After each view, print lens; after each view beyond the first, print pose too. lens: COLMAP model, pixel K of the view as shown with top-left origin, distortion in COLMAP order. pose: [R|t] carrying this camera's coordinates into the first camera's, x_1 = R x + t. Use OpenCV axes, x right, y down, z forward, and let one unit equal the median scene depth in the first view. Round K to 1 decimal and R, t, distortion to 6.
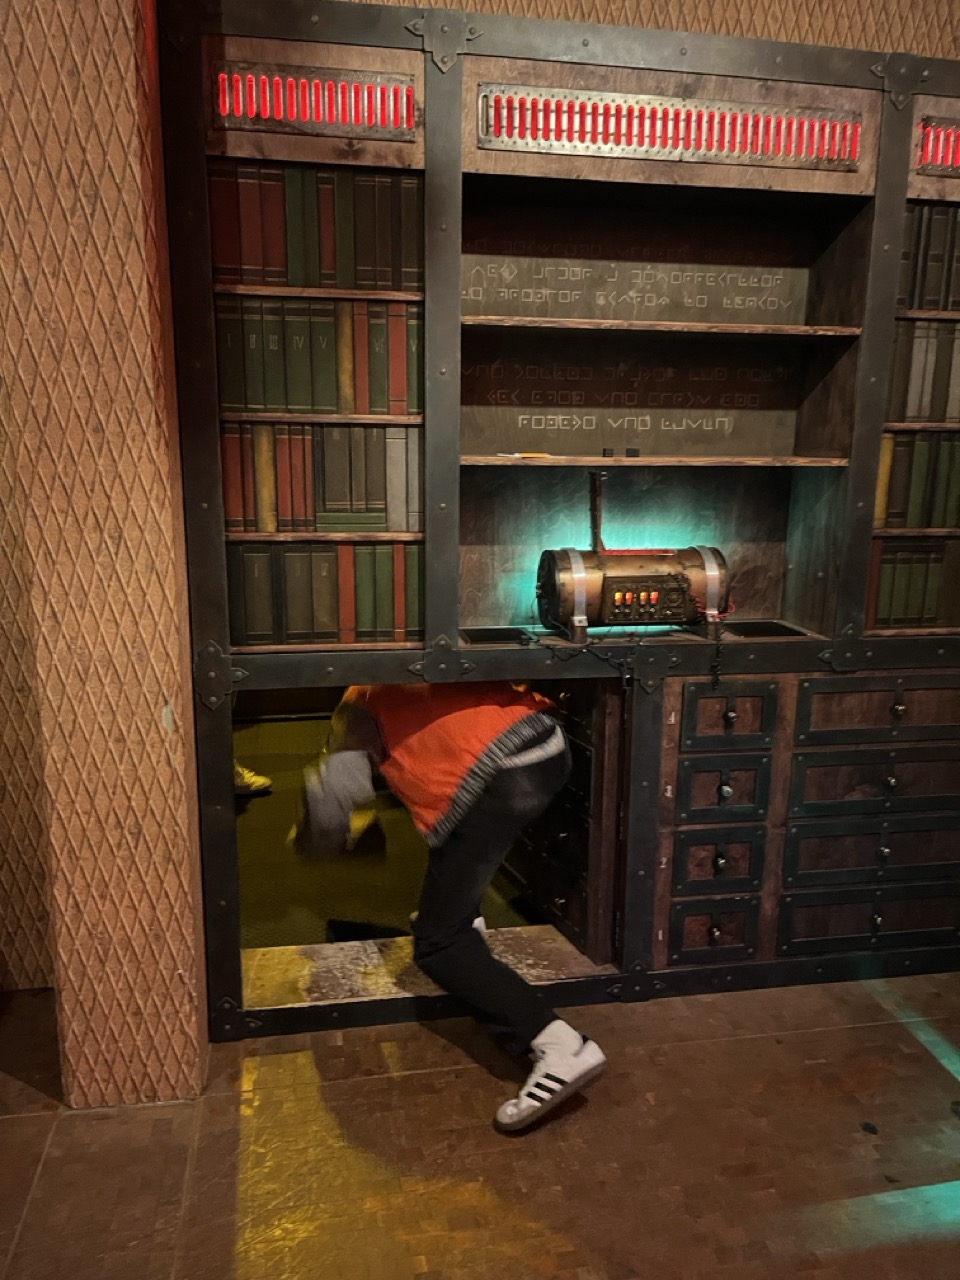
lens RADIAL K [[968.2, 0, 473.2], [0, 968.2, 646.7], [0, 0, 1]] dist [0.050803, -0.055963]
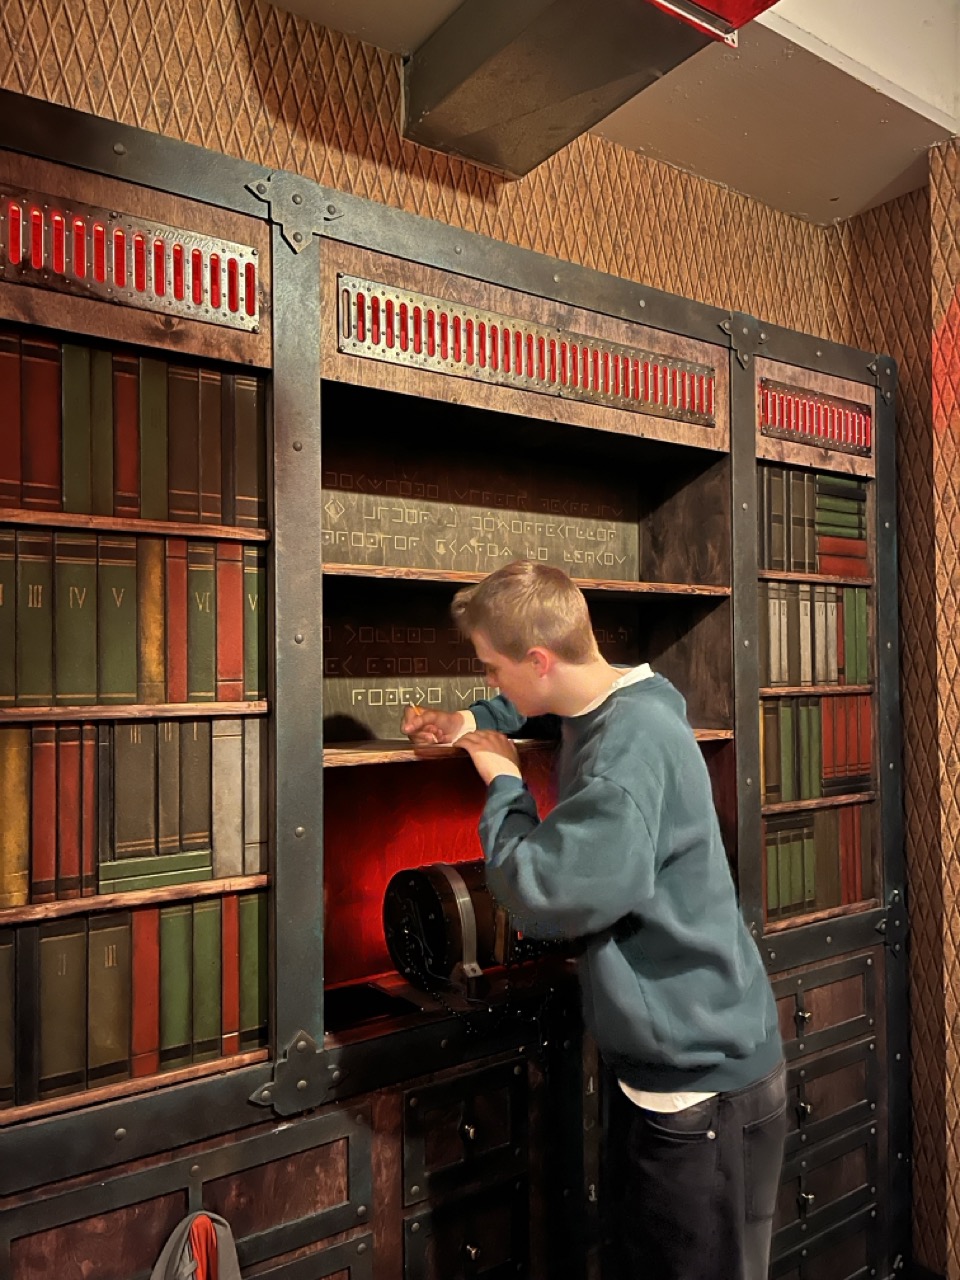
lens RADIAL K [[968.2, 0, 482.0], [0, 968.2, 651.2], [0, 0, 1]] dist [0.050803, -0.055963]
pose [[0.911703, -0.011953, 0.410675, -0.189326], [0.107991, 0.971401, -0.211467, -0.110094], [-0.396403, 0.237144, 0.886920, 0.326170]]
